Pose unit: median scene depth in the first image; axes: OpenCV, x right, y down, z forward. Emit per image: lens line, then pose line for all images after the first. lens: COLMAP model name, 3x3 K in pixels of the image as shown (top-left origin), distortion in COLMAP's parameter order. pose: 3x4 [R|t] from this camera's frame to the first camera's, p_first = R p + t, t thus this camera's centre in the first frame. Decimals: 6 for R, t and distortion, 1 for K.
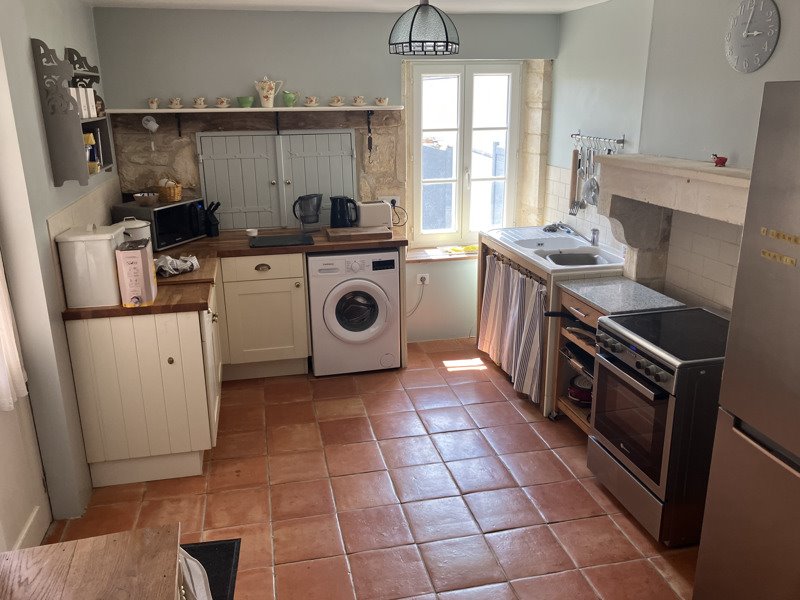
lens RADIAL K [[663.2, 0, 400.0], [0, 663.2, 300.0], [0, 0, 1]] dist [0.024686, -0.008592]
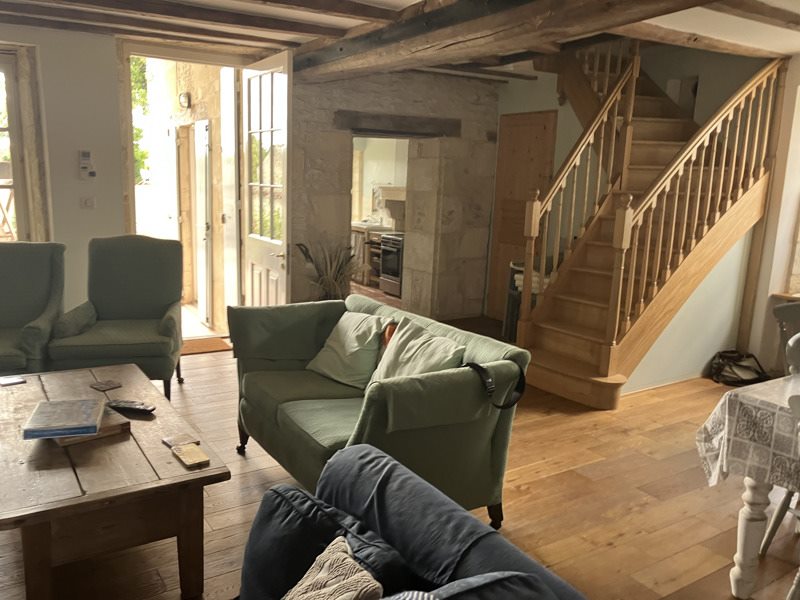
lens RADIAL K [[663.2, 0, 400.0], [0, 663.2, 300.0], [0, 0, 1]] dist [0.024686, -0.008592]
pose [[0.958750, -0.000214, 0.284252, -0.394323], [0.037317, 0.991440, -0.125119, 0.569259], [-0.281792, 0.130565, 0.950550, -1.522361]]
